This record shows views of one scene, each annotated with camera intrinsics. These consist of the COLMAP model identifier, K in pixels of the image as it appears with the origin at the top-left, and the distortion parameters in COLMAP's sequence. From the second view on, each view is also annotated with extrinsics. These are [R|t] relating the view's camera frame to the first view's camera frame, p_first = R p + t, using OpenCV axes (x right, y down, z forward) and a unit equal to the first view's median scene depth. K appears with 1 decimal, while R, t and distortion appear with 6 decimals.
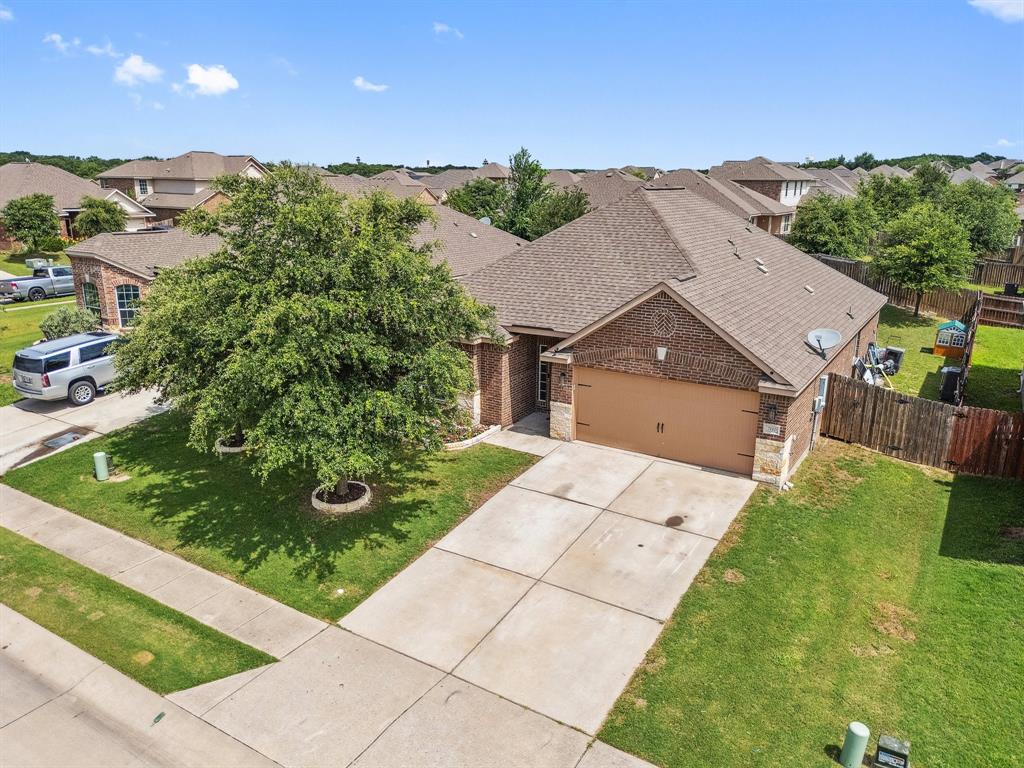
lens RADIAL K [[759.5, 0, 512.0], [0, 759.5, 384.0], [0, 0, 1]] dist [0.044724, -0.005321]
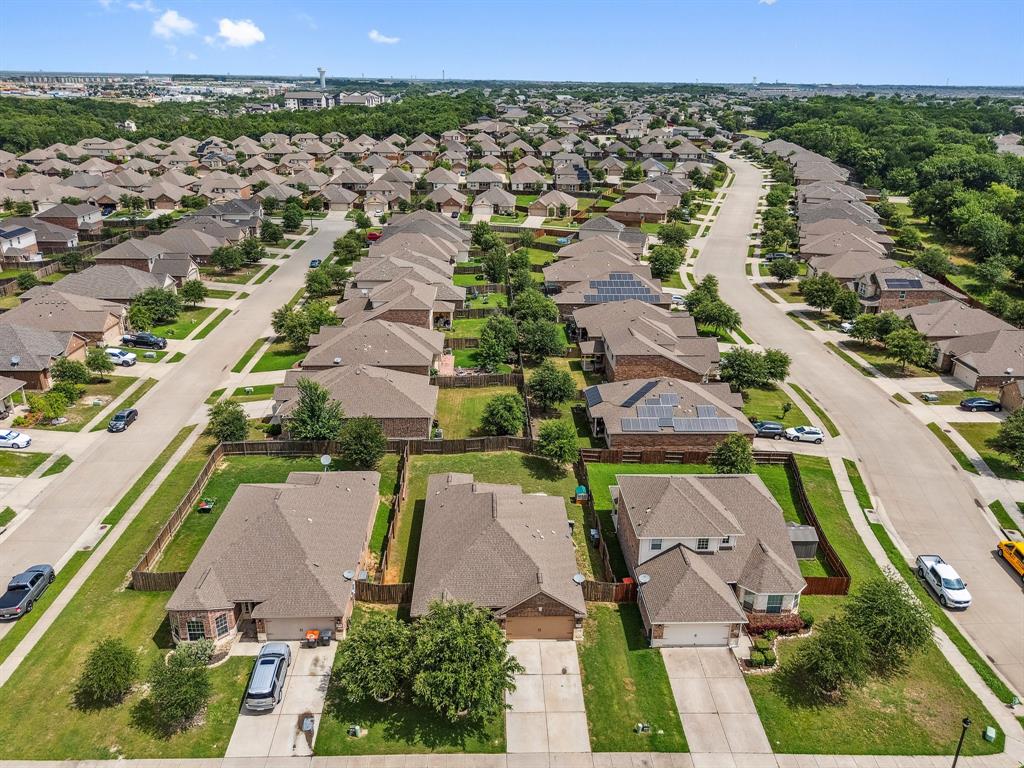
lens RADIAL K [[759.5, 0, 512.0], [0, 759.5, 384.0], [0, 0, 1]] dist [0.044724, -0.005321]
pose [[0.830790, -0.203160, 0.518184, -1.461889], [0.141486, 0.977507, 0.156403, -1.614346], [-0.538303, -0.056623, 0.840847, -1.585346]]
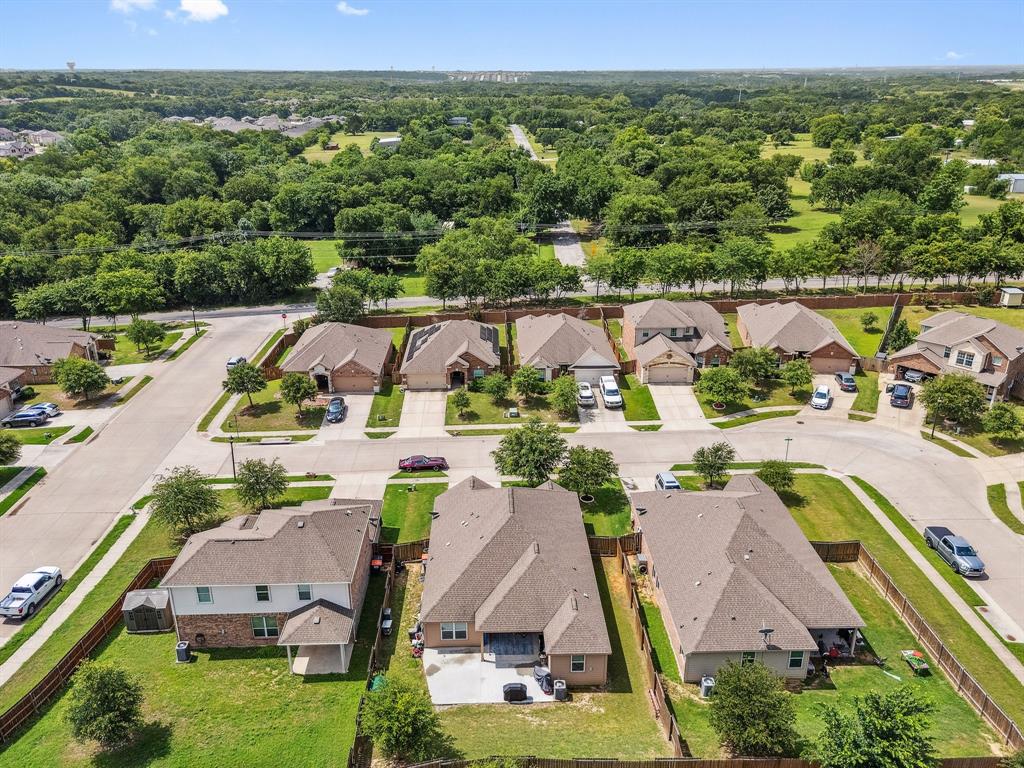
lens RADIAL K [[759.5, 0, 512.0], [0, 759.5, 384.0], [0, 0, 1]] dist [0.044724, -0.005321]
pose [[-0.834514, 0.213864, -0.507787, 2.070274], [-0.137340, 0.811768, 0.567600, -2.995537], [0.533595, 0.543410, -0.648060, 3.738221]]
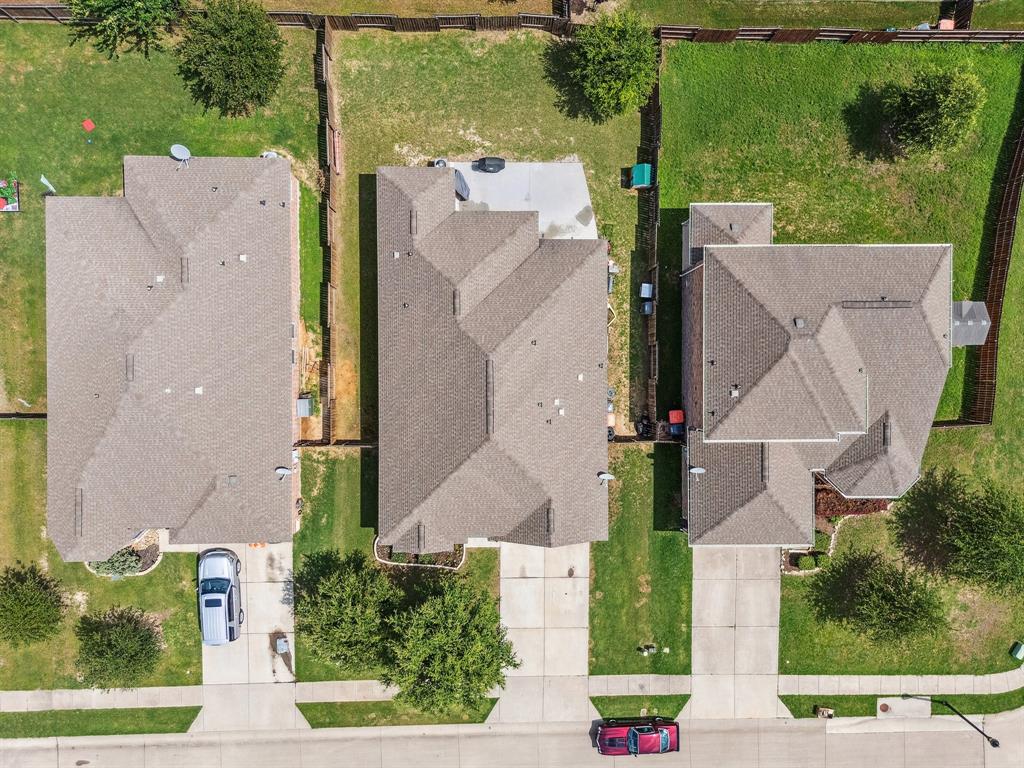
lens RADIAL K [[759.5, 0, 512.0], [0, 759.5, 384.0], [0, 0, 1]] dist [0.044724, -0.005321]
pose [[0.849365, -0.527665, 0.012205, 0.378423], [0.117864, 0.212160, 0.970101, -2.743479], [-0.514478, -0.822531, 0.242394, 1.070509]]
